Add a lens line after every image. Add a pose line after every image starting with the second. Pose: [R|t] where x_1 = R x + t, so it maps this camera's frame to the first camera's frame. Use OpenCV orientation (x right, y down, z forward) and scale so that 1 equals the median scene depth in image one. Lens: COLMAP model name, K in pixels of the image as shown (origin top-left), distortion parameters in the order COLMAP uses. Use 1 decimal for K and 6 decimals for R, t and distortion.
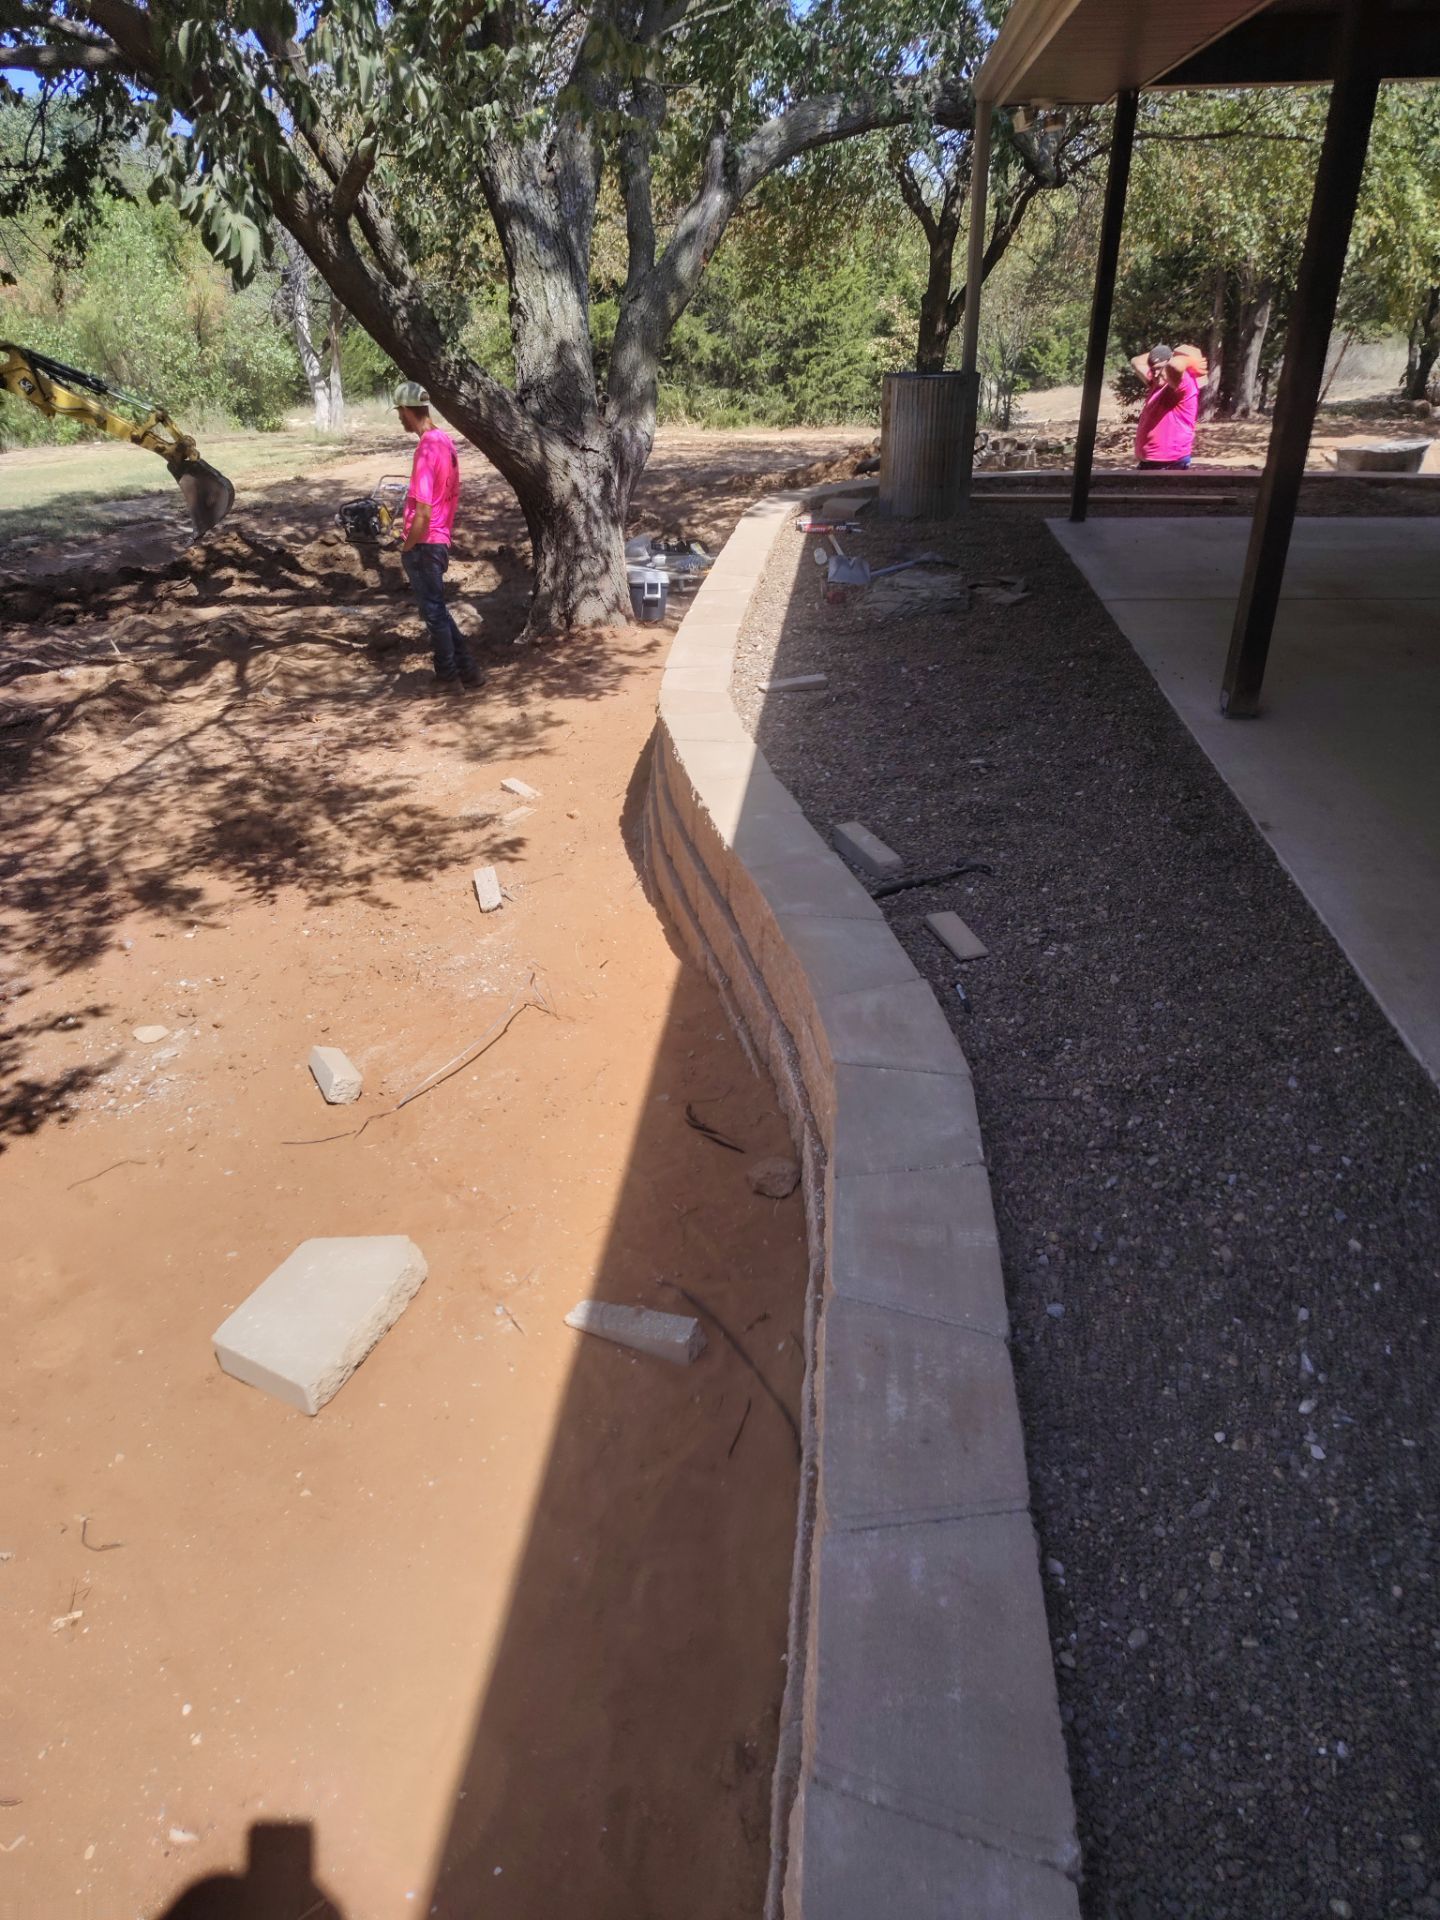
lens RADIAL K [[1443.0, 0, 700.8], [0, 1443.0, 1000.0], [0, 0, 1]] dist [0.062502, -0.067349]
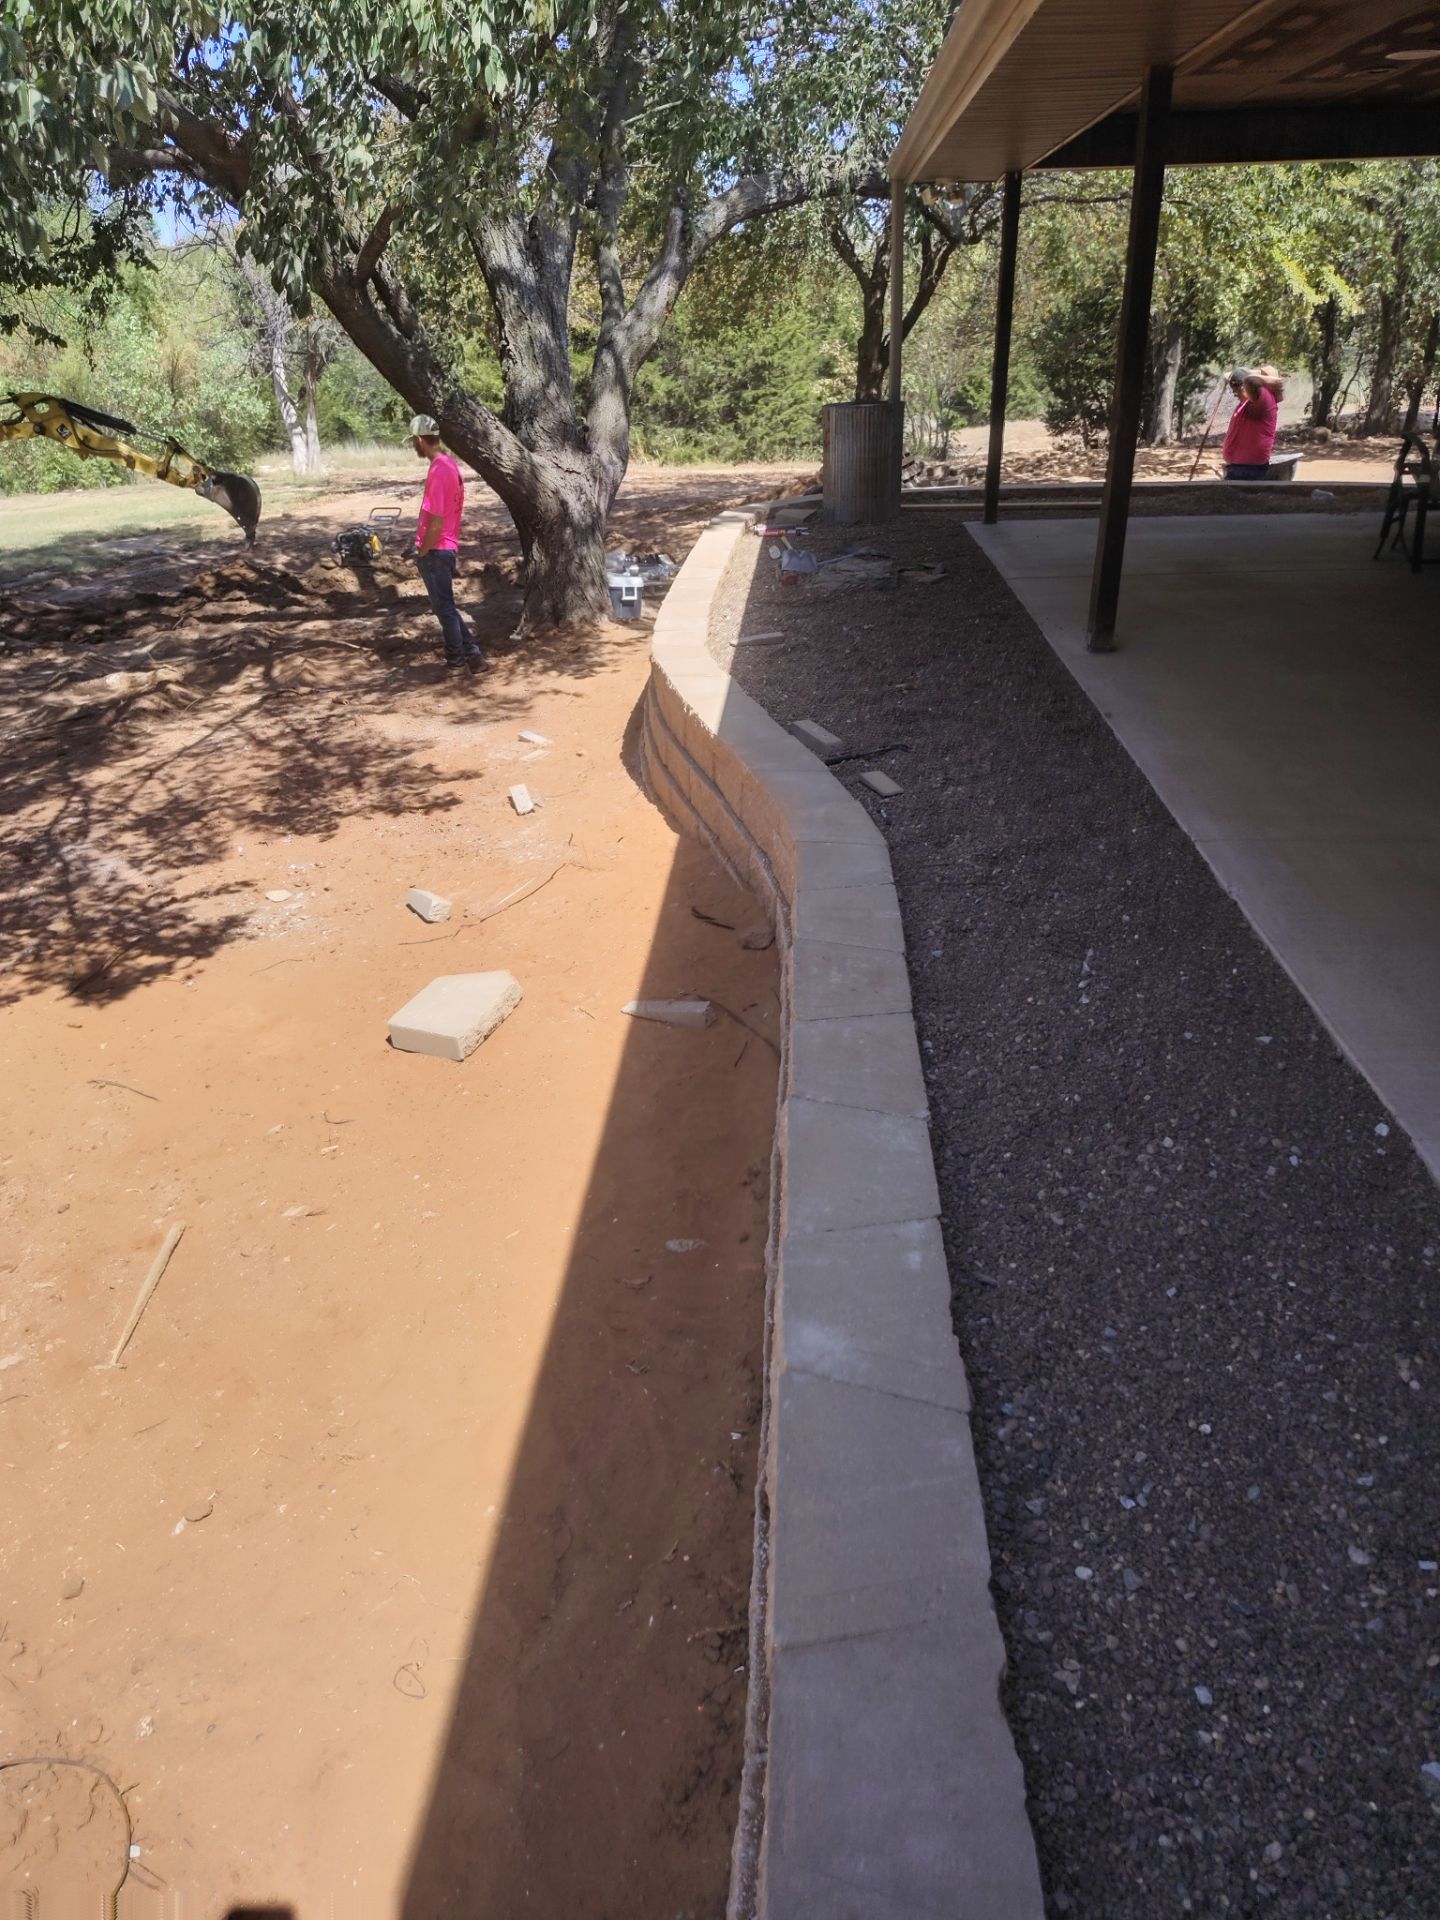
lens RADIAL K [[1422.0, 0, 720.0], [0, 1422.0, 960.0], [0, 0, 1]] dist [0.058511, -0.092154]
pose [[0.998918, -0.031204, 0.034482, -0.009886], [0.032662, 0.998560, -0.042557, 0.056417], [-0.033104, 0.043637, 0.998499, -0.112918]]
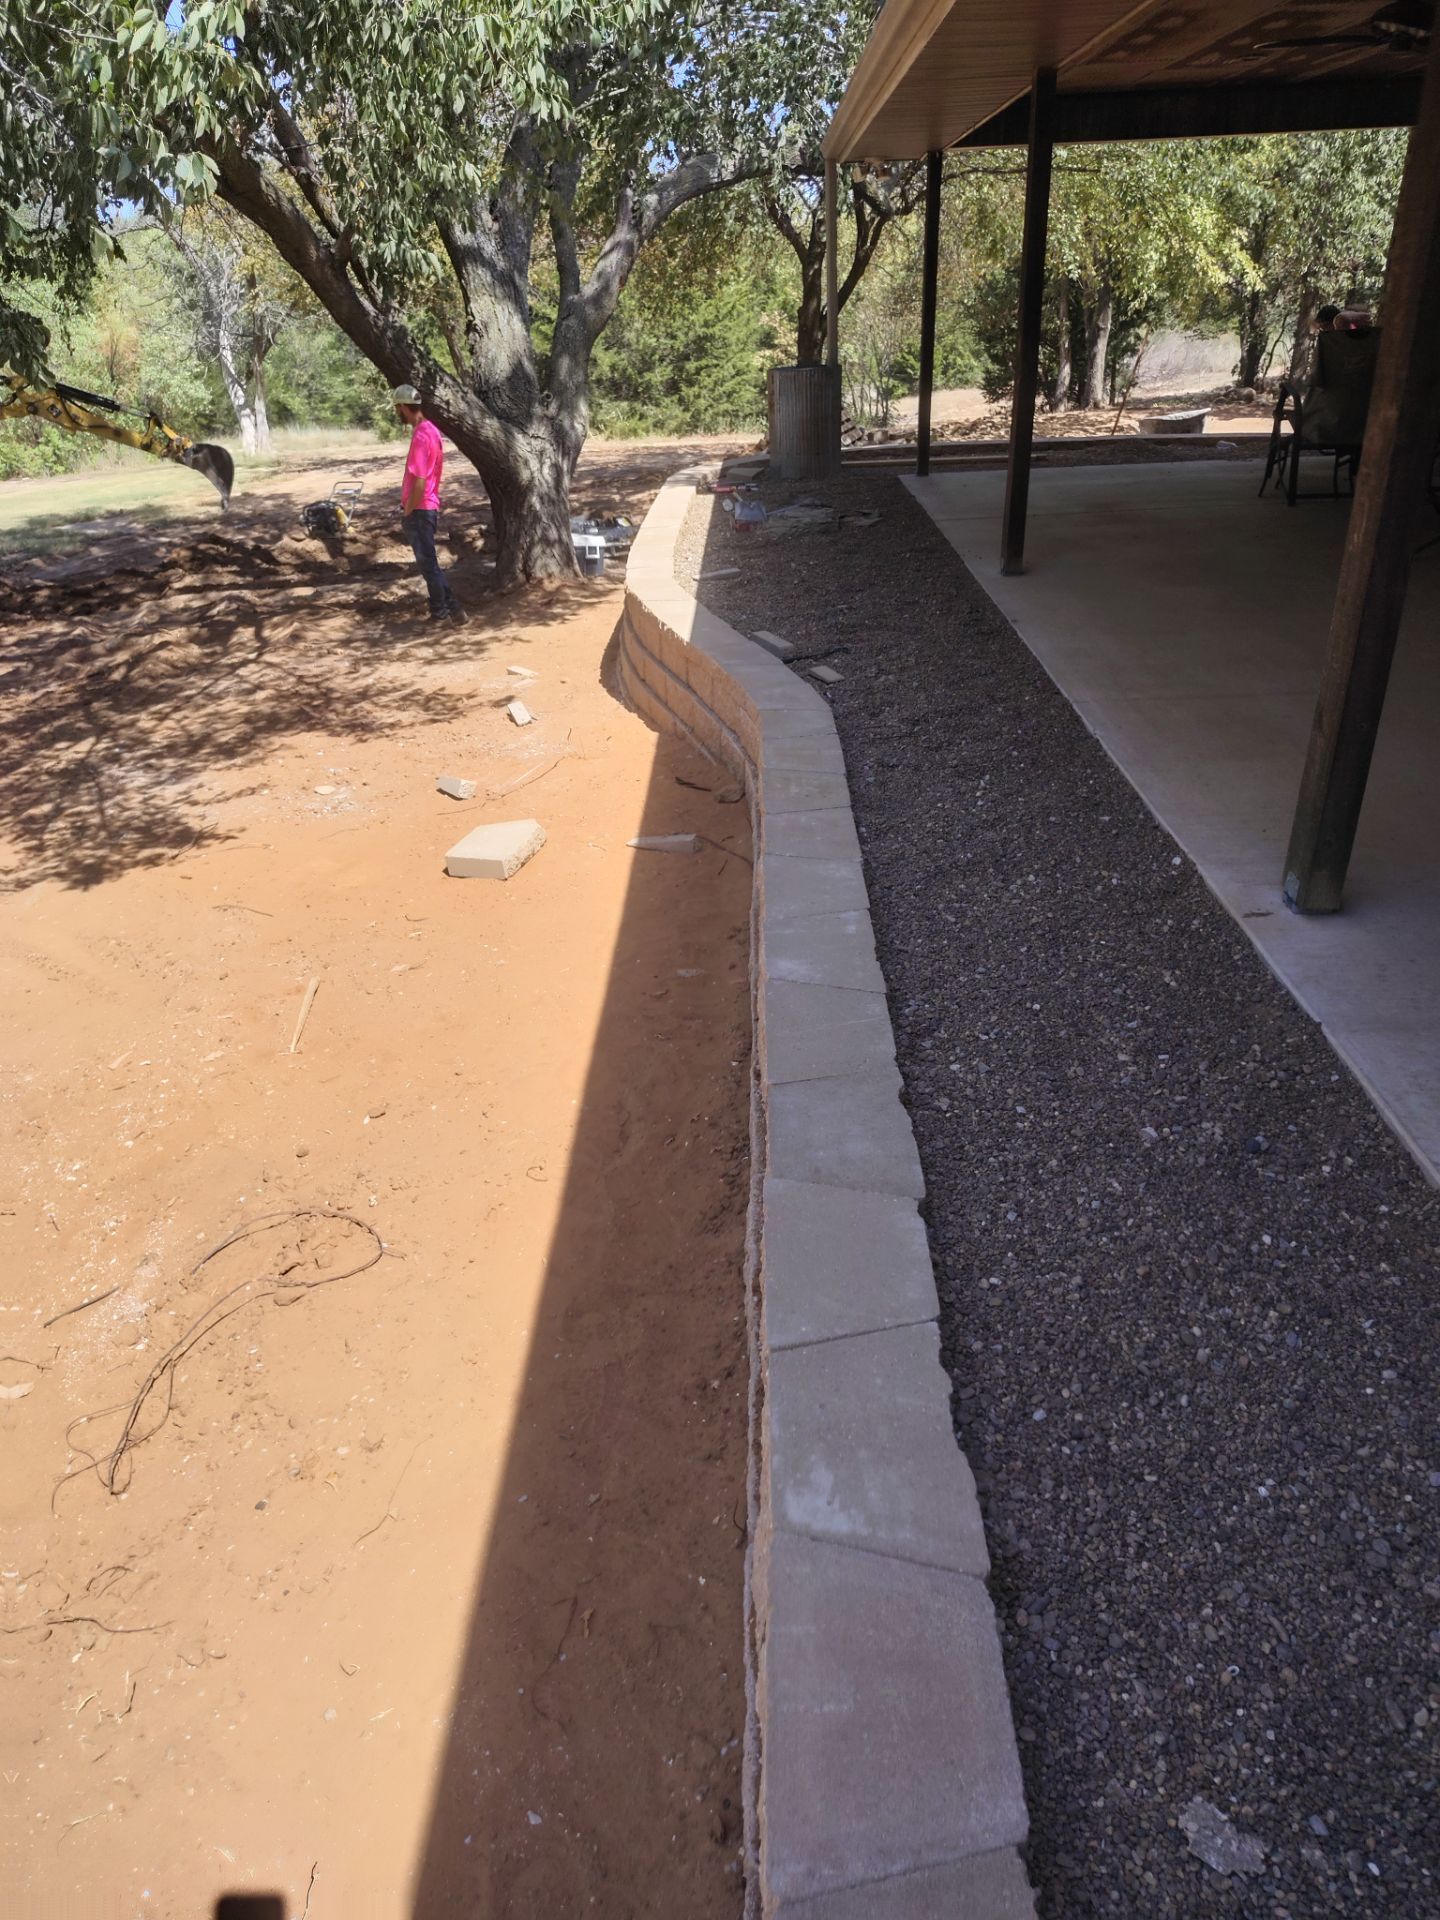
lens RADIAL K [[1414.0, 0, 717.0], [0, 1414.0, 989.4], [0, 0, 1]] dist [0.048691, -0.088950]
pose [[0.996185, -0.063917, 0.059422, -0.023584], [0.064373, 0.997909, -0.005794, 0.103146], [-0.058927, 0.009597, 0.998216, -0.206604]]
